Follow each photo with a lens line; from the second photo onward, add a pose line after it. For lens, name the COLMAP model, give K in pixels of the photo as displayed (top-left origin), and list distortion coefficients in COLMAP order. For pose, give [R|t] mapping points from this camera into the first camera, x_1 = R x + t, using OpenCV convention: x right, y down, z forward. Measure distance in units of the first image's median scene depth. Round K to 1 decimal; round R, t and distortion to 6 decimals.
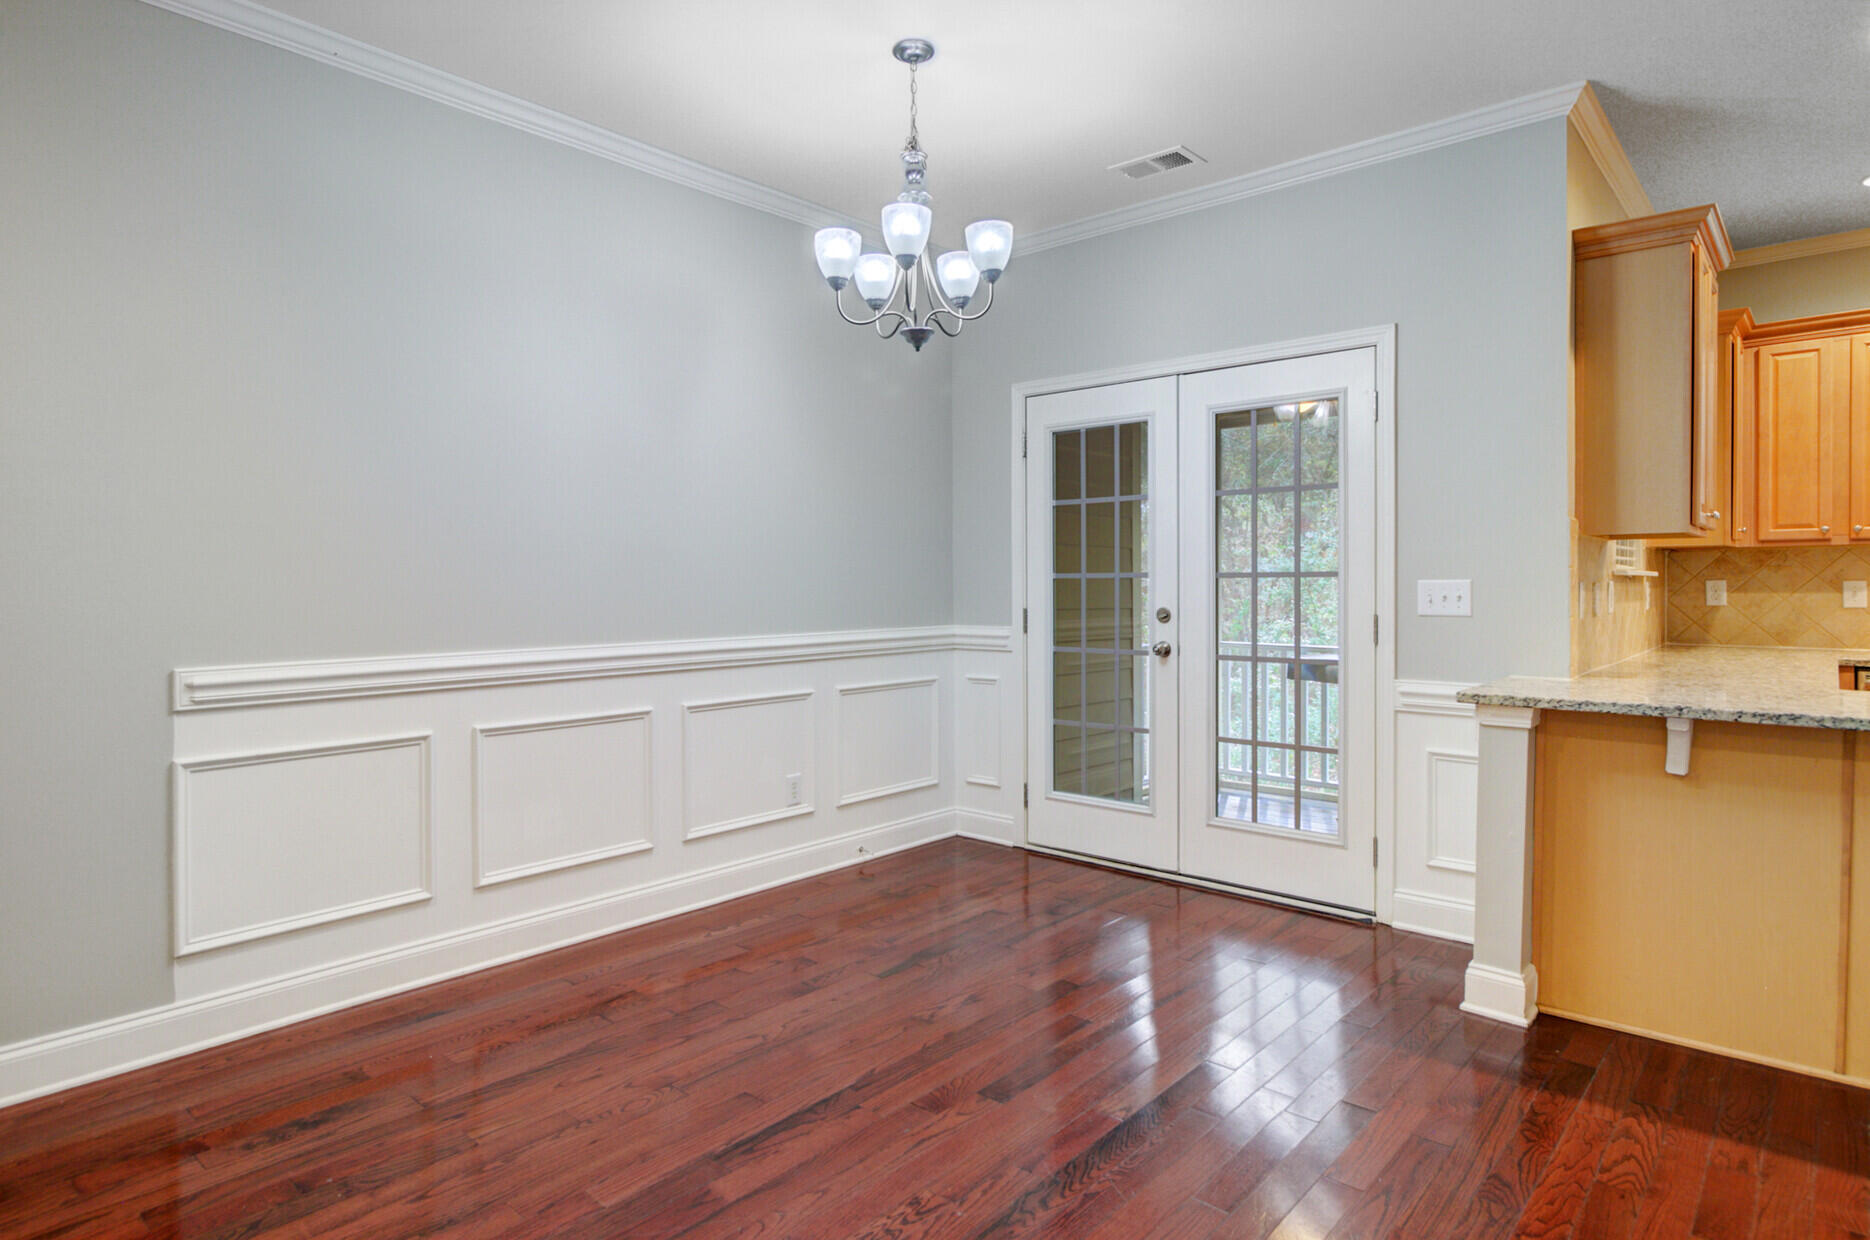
lens RADIAL K [[1015.9, 0, 931.5], [0, 1015.9, 587.2], [0, 0, 1]] dist [-0.008350, -0.002152]
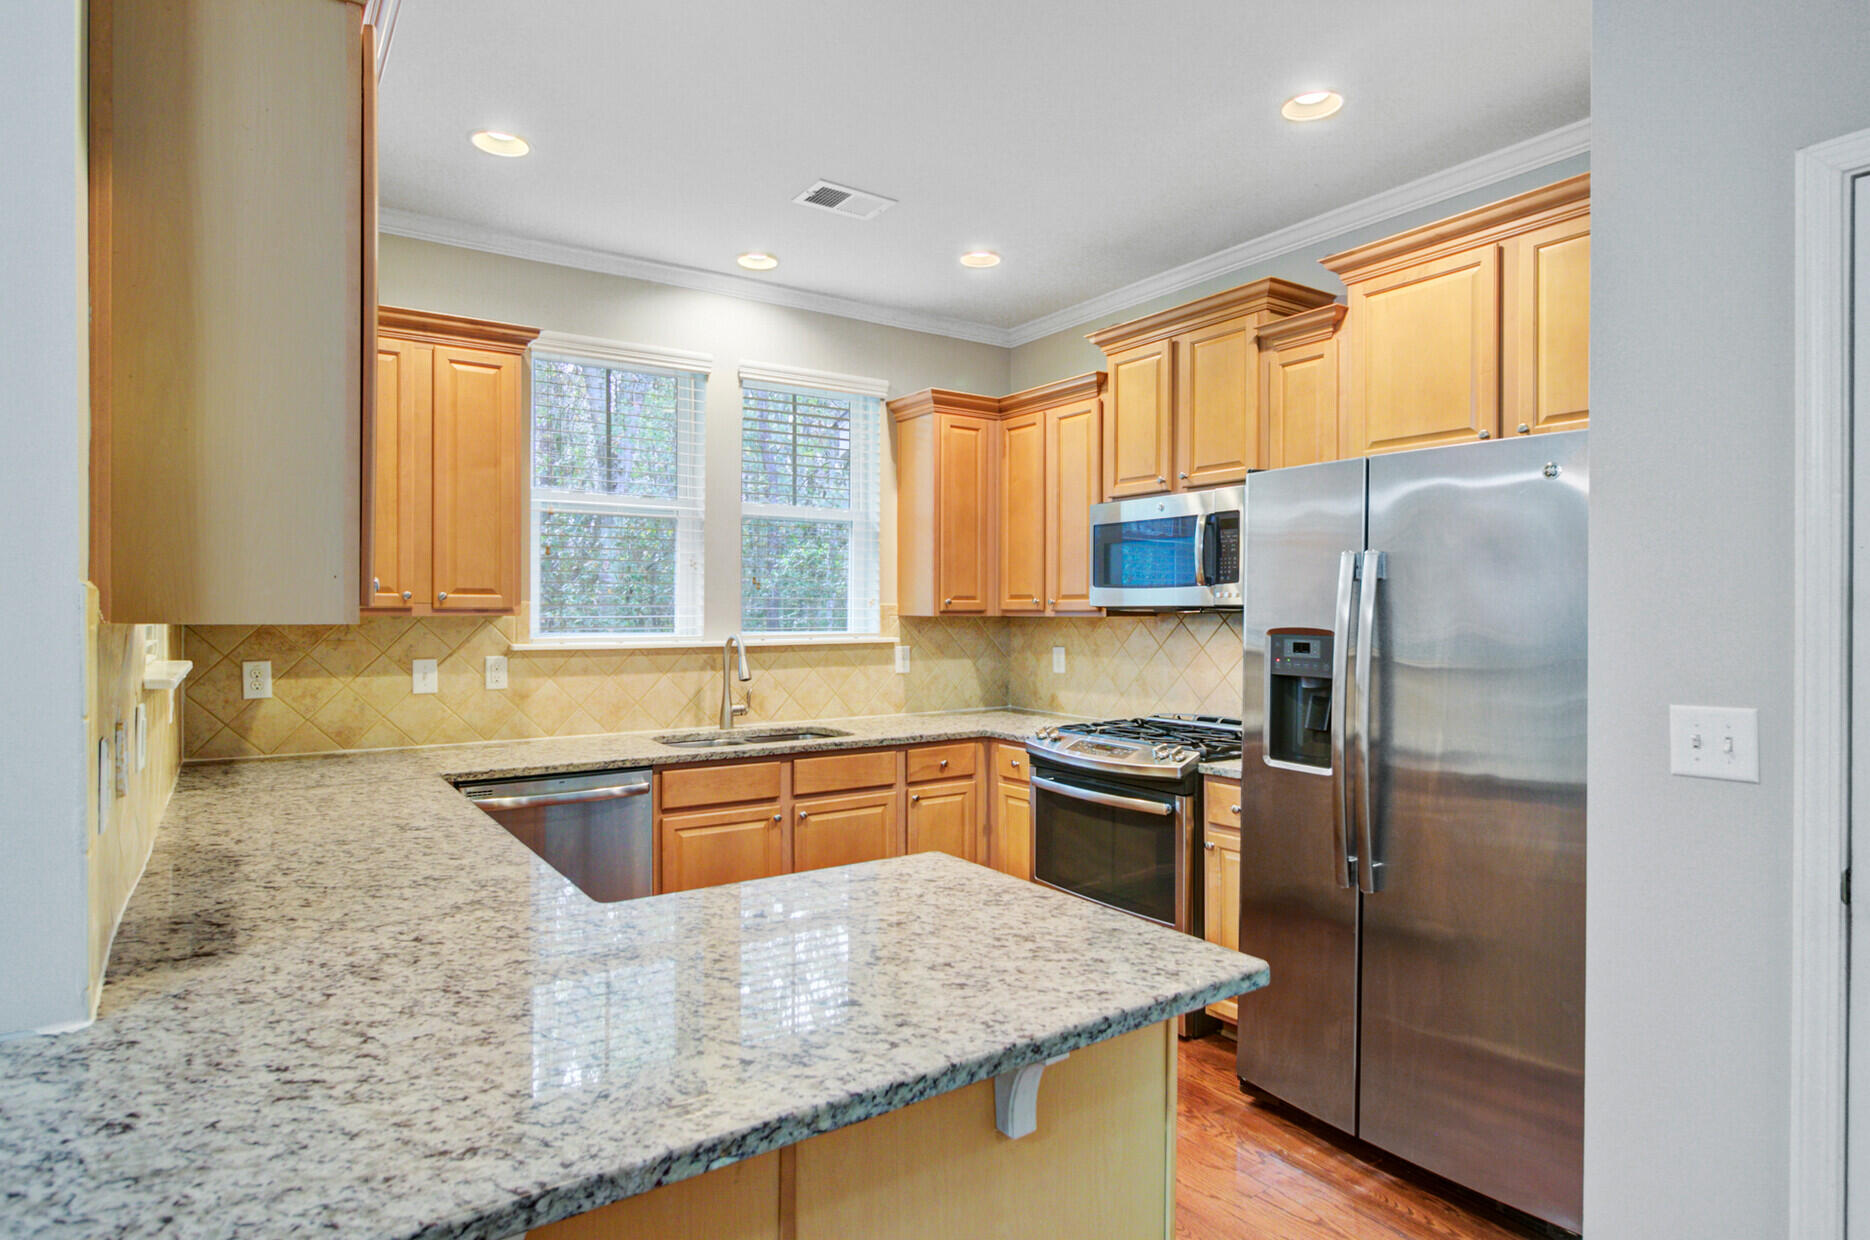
lens RADIAL K [[1015.9, 0, 933.7], [0, 1015.9, 615.8], [0, 0, 1]] dist [-0.008350, -0.002152]
pose [[0.238821, 0.000238, 0.971064, 0.233428], [0.000893, 0.999999, -0.000465, -0.039098], [-0.971063, 0.000978, 0.238821, 0.413147]]
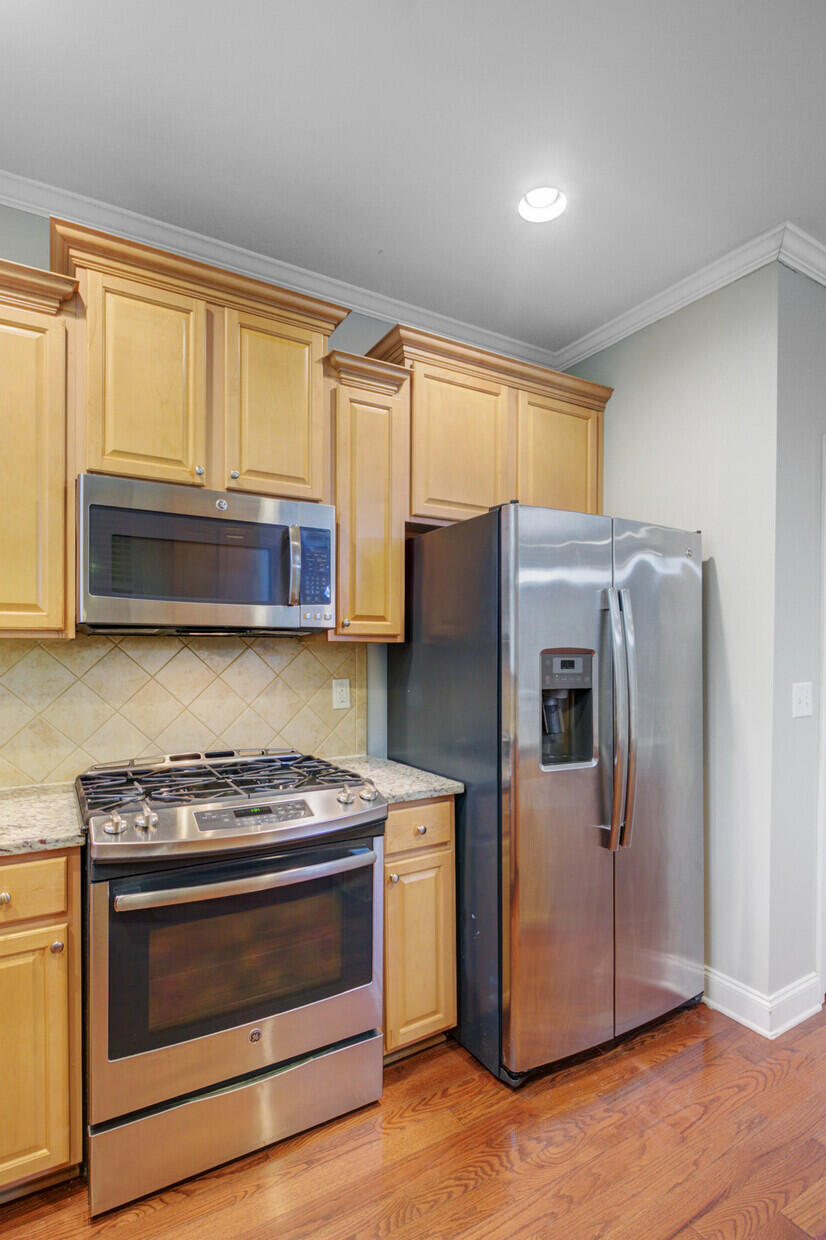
lens RADIAL K [[612.5, 0, 411.3], [0, 612.5, 652.2], [0, 0, 1]] dist [-0.002281, -0.000172]
pose [[-0.951085, 0.001165, 0.308928, 0.822450], [0.002662, 0.999987, 0.004426, -0.031255], [-0.308919, 0.005031, -0.951075, 0.773000]]
